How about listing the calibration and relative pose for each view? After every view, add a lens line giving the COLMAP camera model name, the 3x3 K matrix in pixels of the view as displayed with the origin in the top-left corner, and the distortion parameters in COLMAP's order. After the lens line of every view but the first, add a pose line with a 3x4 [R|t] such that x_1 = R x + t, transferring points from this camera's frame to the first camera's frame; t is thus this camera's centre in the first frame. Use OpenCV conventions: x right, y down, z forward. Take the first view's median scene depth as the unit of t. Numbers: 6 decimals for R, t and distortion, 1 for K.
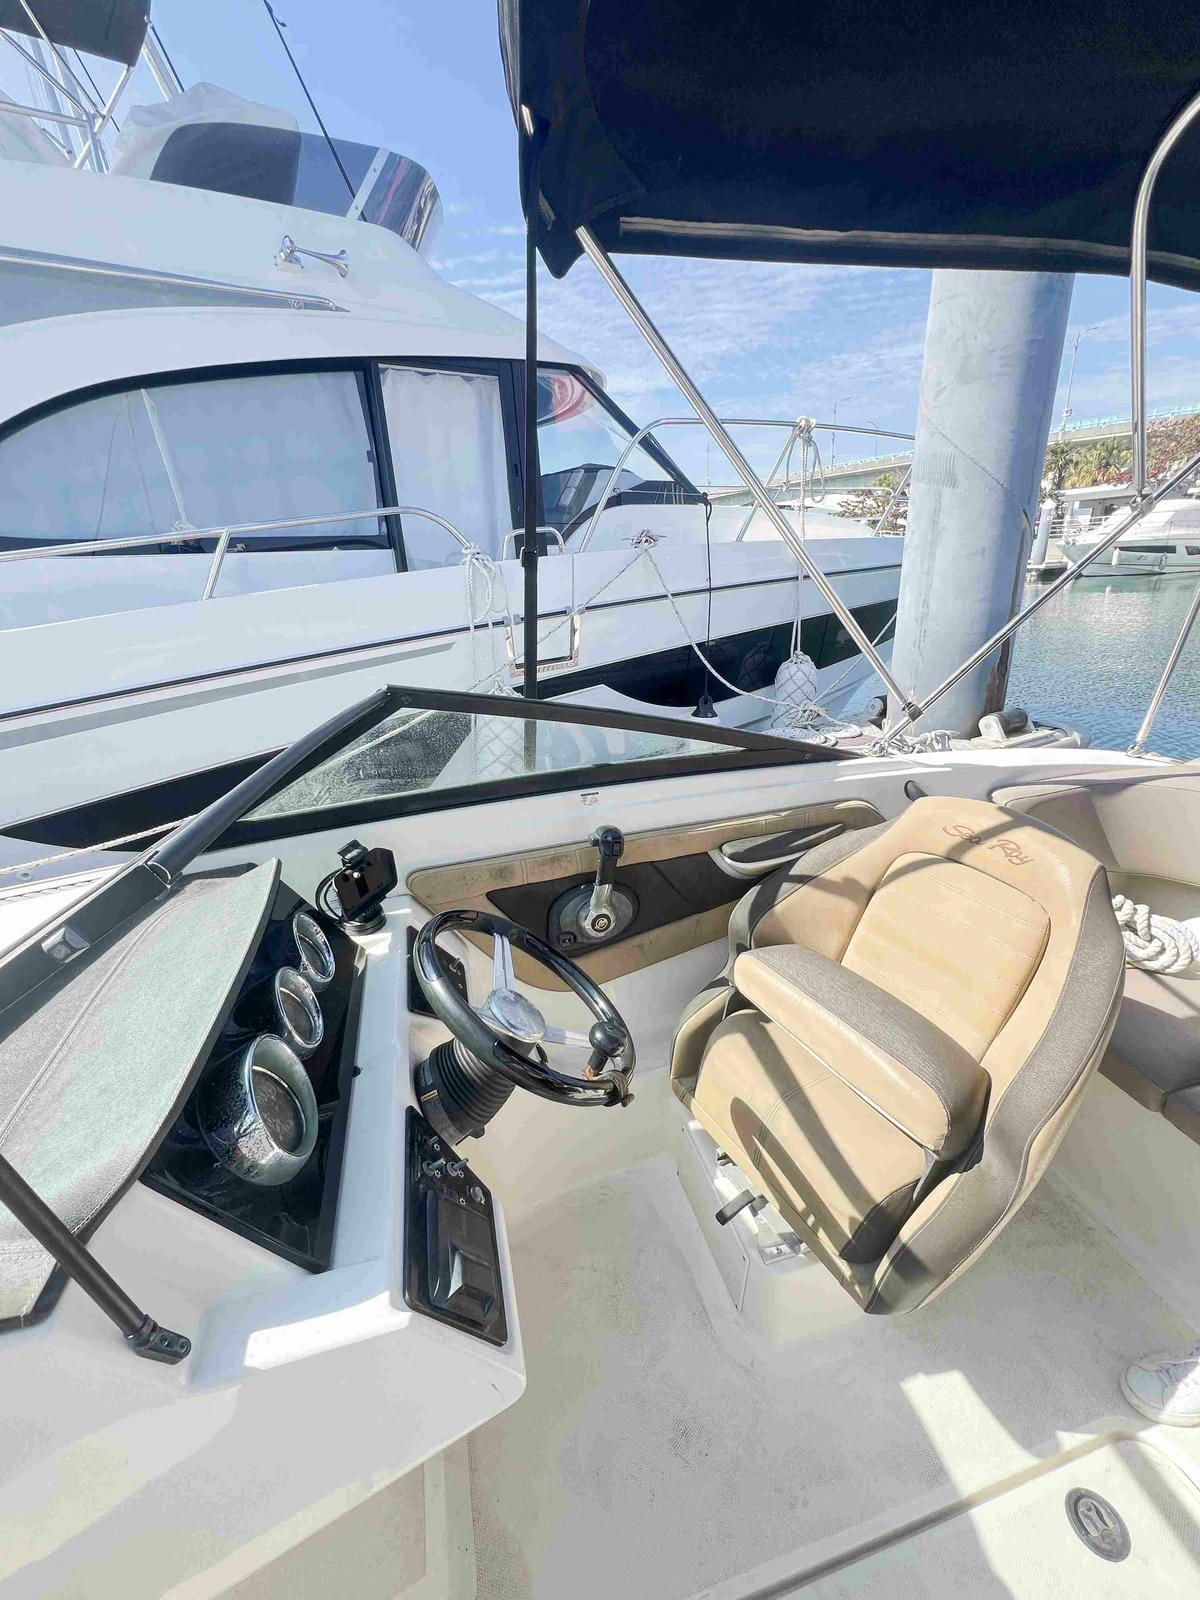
lens RADIAL K [[646.8, 0, 600.4], [0, 646.8, 802.0], [0, 0, 1]] dist [-0.002348, -0.000126]
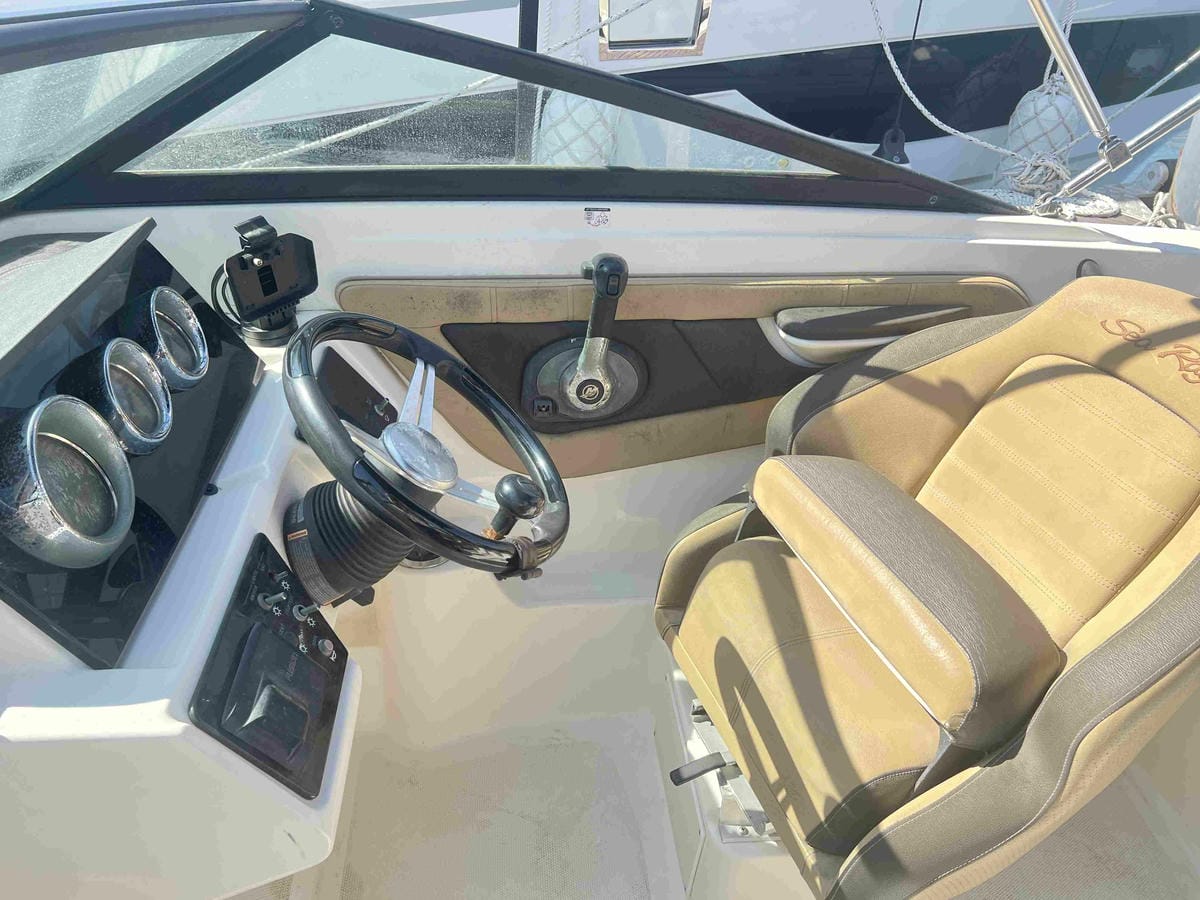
lens RADIAL K [[899.6, 0, 599.2], [0, 899.6, 448.3], [0, 0, 1]] dist [0.036083, -0.023989]
pose [[0.982029, 0.155248, -0.107315, 0.148001], [-0.135260, 0.975505, 0.173477, 0.080411], [0.131618, -0.155845, 0.978974, -0.013861]]
